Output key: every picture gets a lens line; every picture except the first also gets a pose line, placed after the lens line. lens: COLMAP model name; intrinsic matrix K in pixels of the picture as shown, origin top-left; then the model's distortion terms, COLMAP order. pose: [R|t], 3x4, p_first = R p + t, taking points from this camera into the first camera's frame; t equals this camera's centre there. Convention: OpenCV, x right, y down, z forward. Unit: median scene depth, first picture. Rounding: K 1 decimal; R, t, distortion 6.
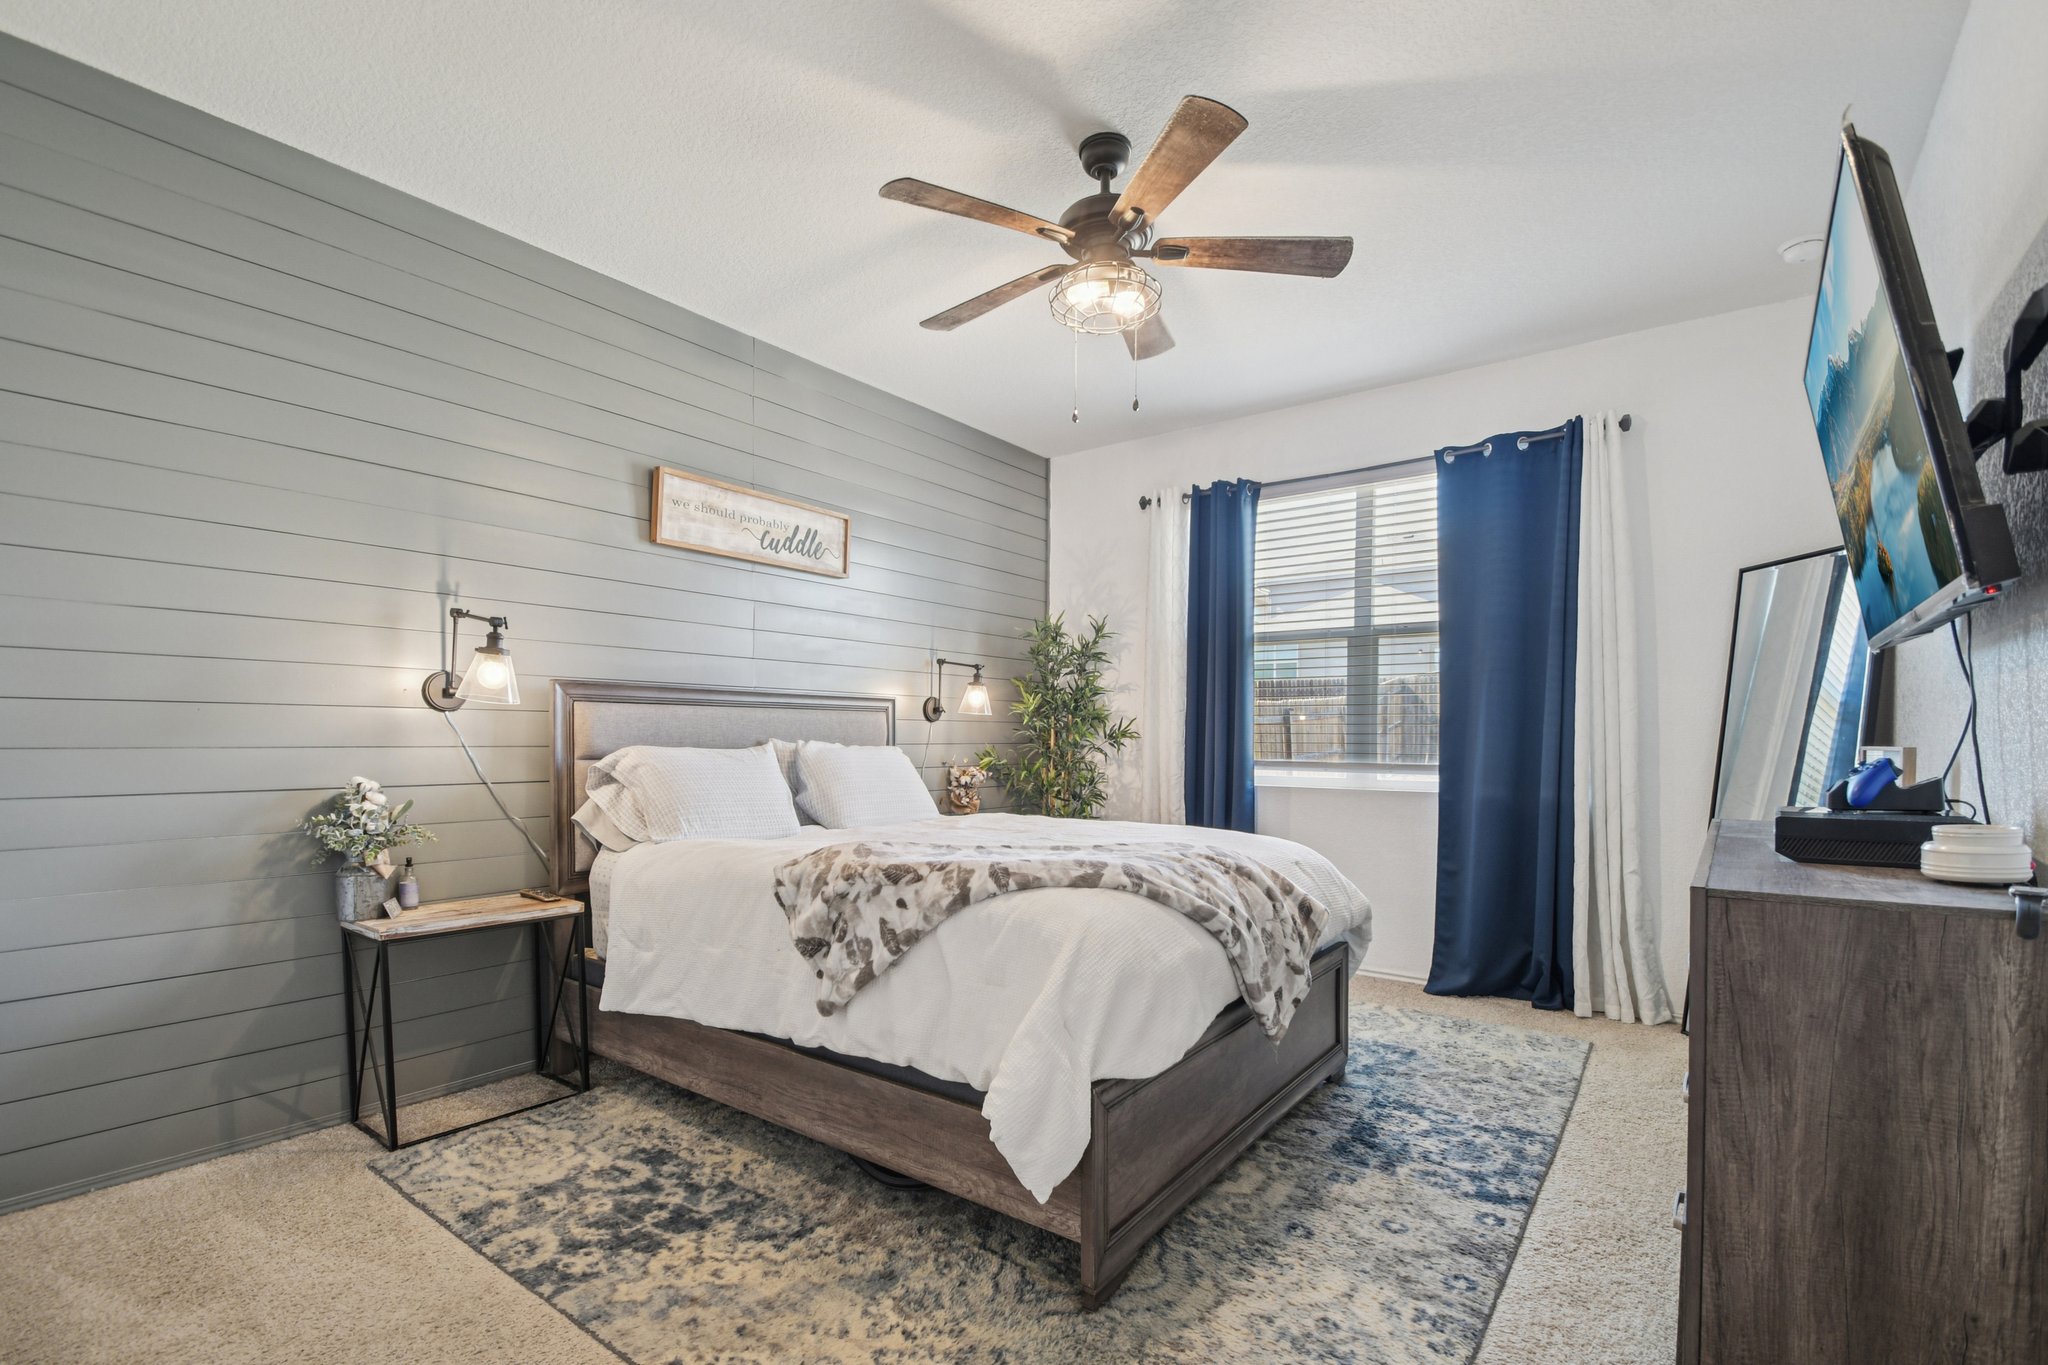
lens RADIAL K [[922.3, 0, 995.1], [0, 922.3, 766.0], [0, 0, 1]] dist [0.003684, -0.000508]
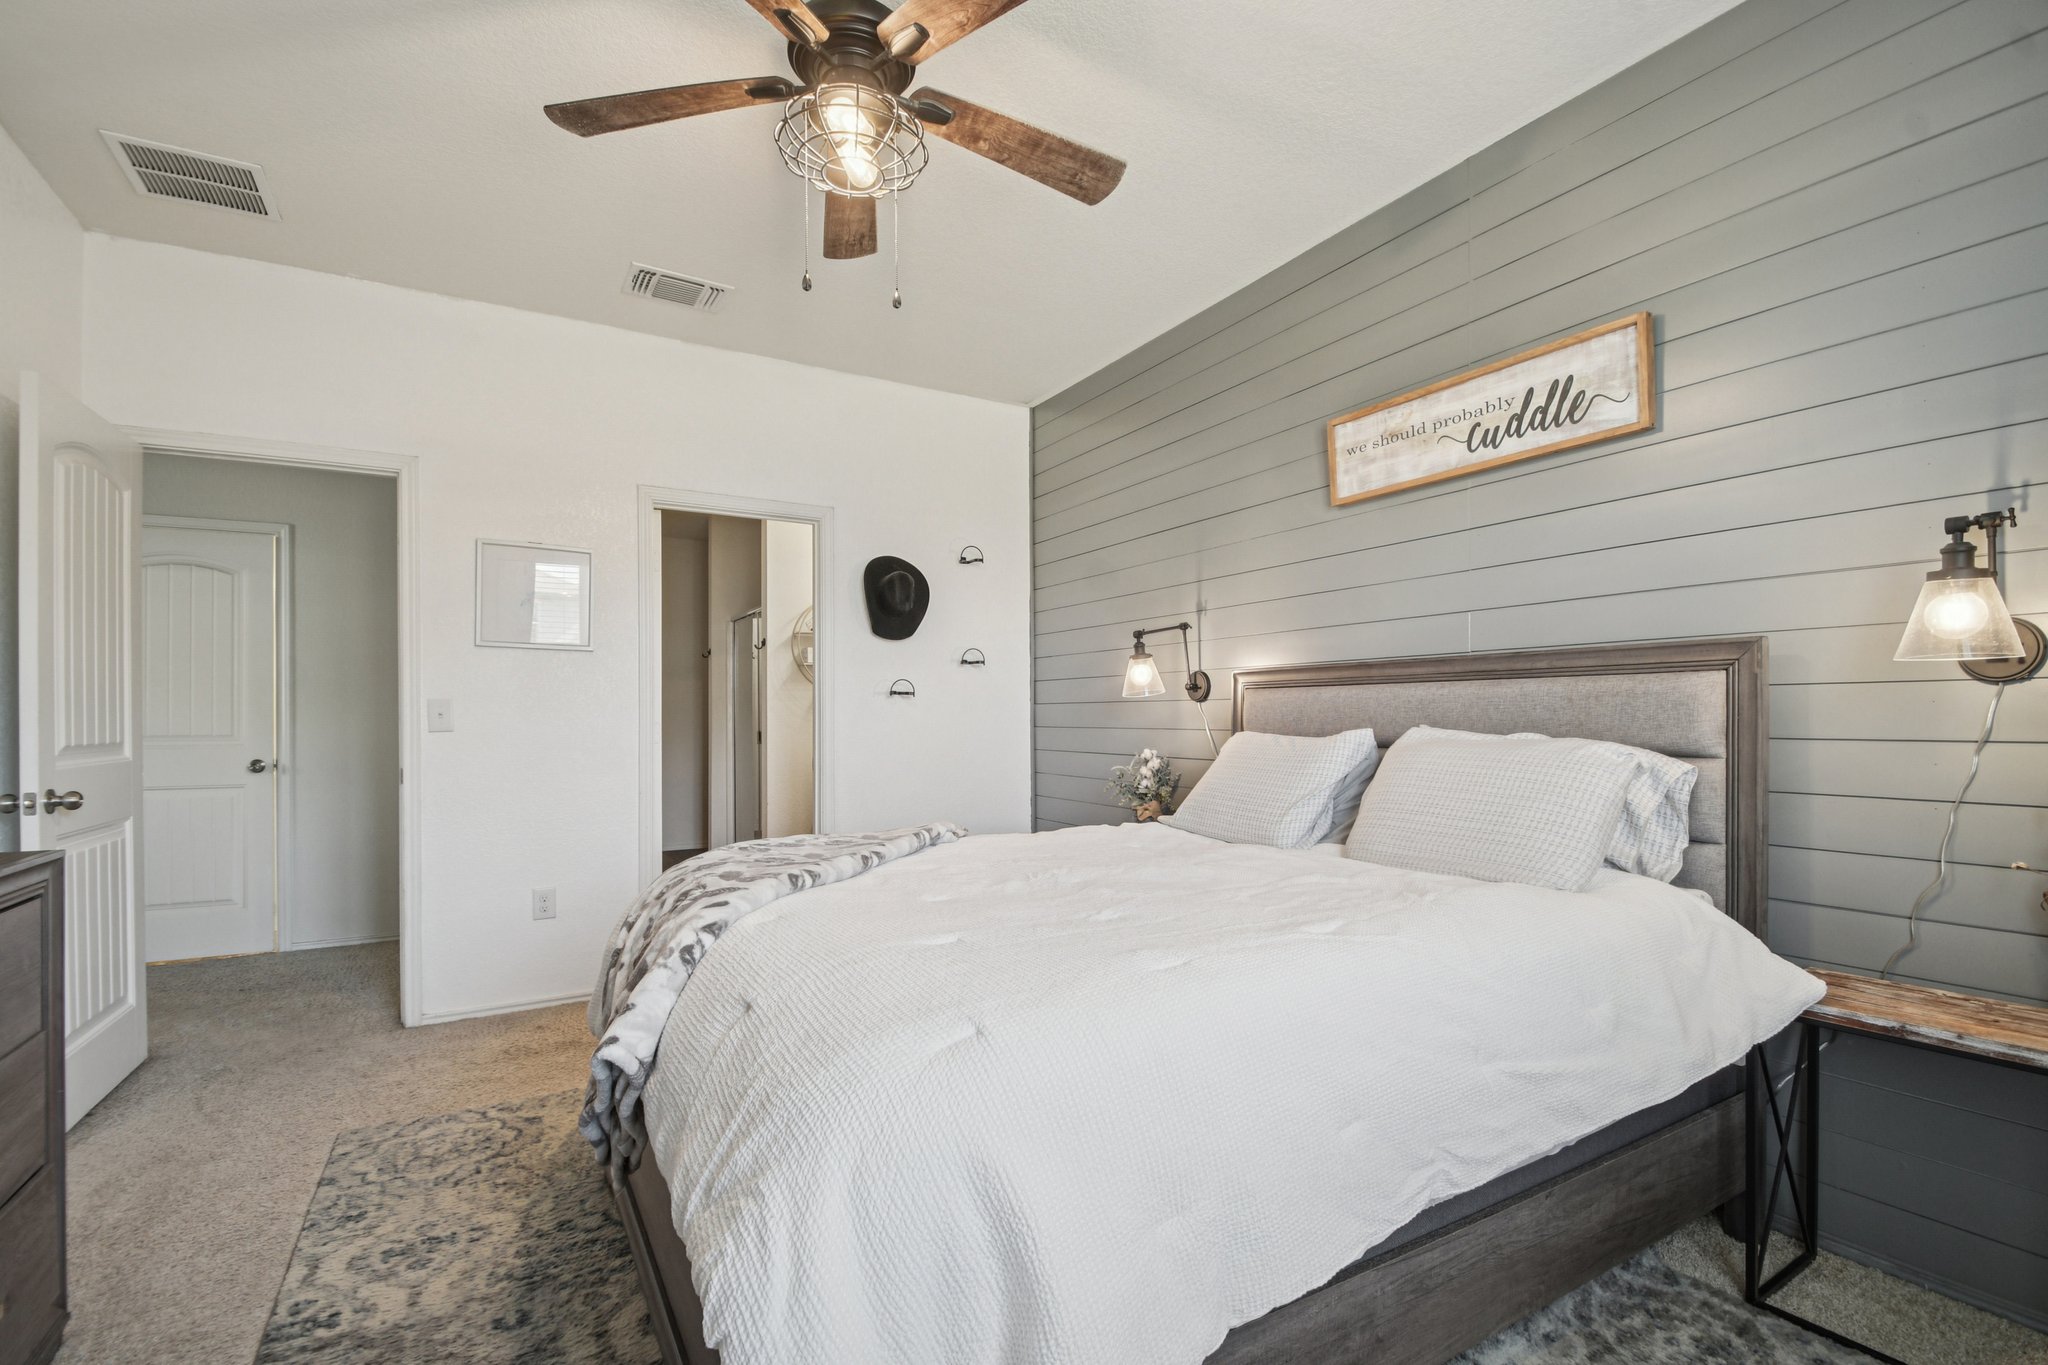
lens RADIAL K [[922.3, 0, 1023.6], [0, 922.3, 702.2], [0, 0, 1]] dist [0.003684, -0.000508]
pose [[-0.371006, -0.012865, -0.928541, 0.554791], [-0.023248, 0.999719, -0.004563, -0.038496], [0.928339, 0.019894, -0.371201, 1.018066]]
